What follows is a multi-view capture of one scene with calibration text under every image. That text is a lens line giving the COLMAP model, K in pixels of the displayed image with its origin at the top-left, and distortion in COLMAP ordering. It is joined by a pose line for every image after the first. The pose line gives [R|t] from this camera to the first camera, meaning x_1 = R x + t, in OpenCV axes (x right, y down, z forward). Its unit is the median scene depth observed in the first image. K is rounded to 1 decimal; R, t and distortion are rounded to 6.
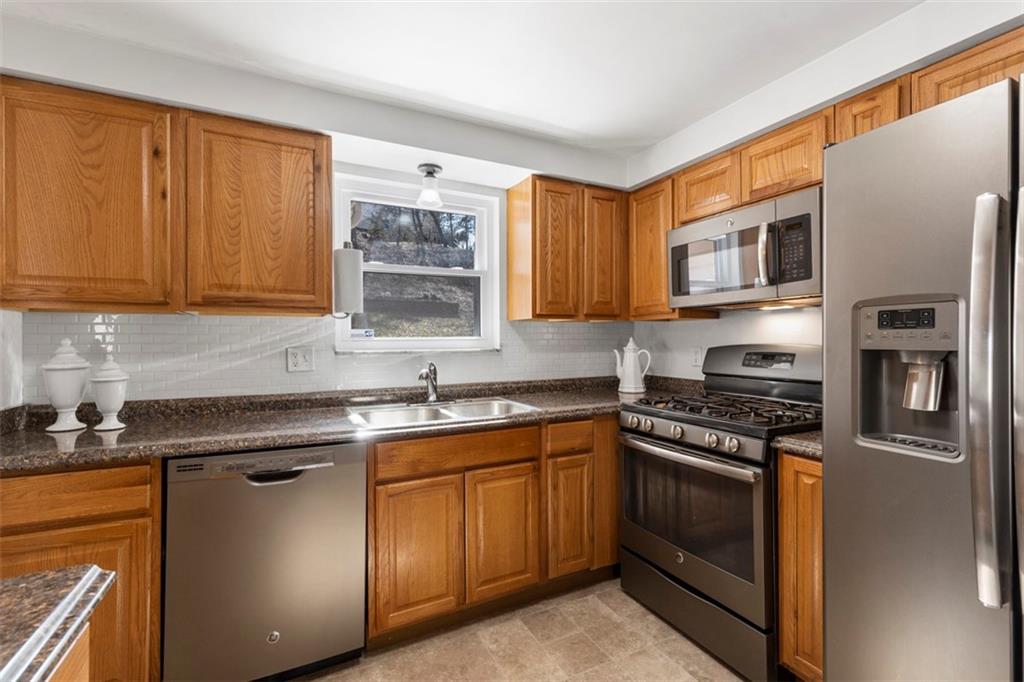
lens RADIAL K [[465.0, 0, 519.9], [0, 465.0, 337.6], [0, 0, 1]] dist [0.011949, -0.001784]
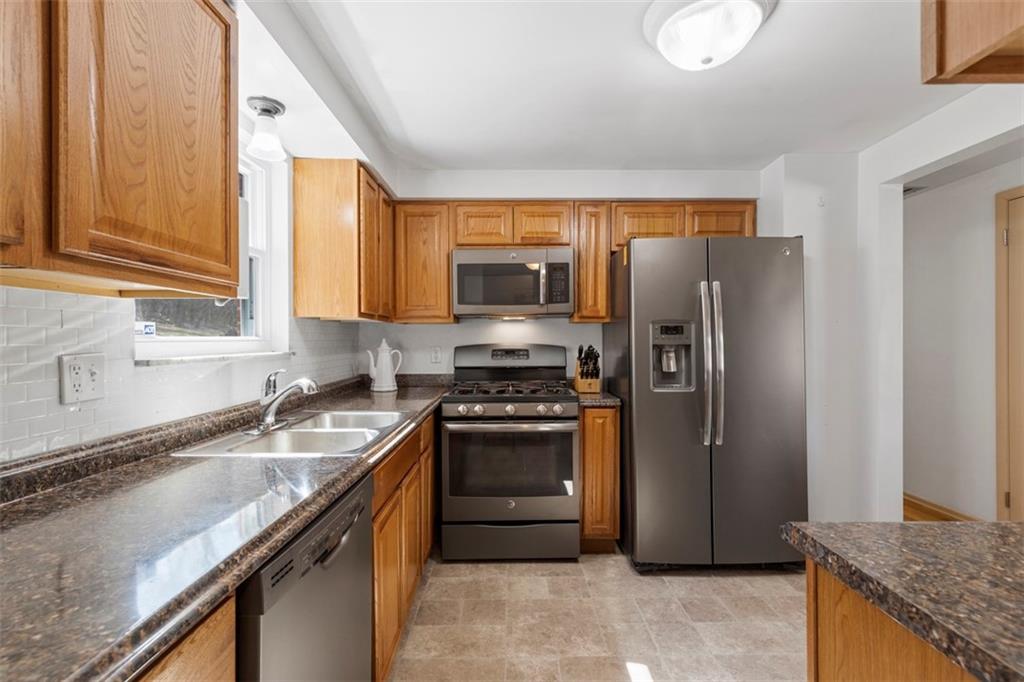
lens RADIAL K [[465.0, 0, 520.4], [0, 465.0, 341.1], [0, 0, 1]] dist [0.011949, -0.001784]
pose [[0.436060, -0.000305, 0.899918, -0.738266], [-0.001339, 0.999999, 0.000988, 0.005516], [-0.899917, -0.001636, 0.436059, 0.353883]]
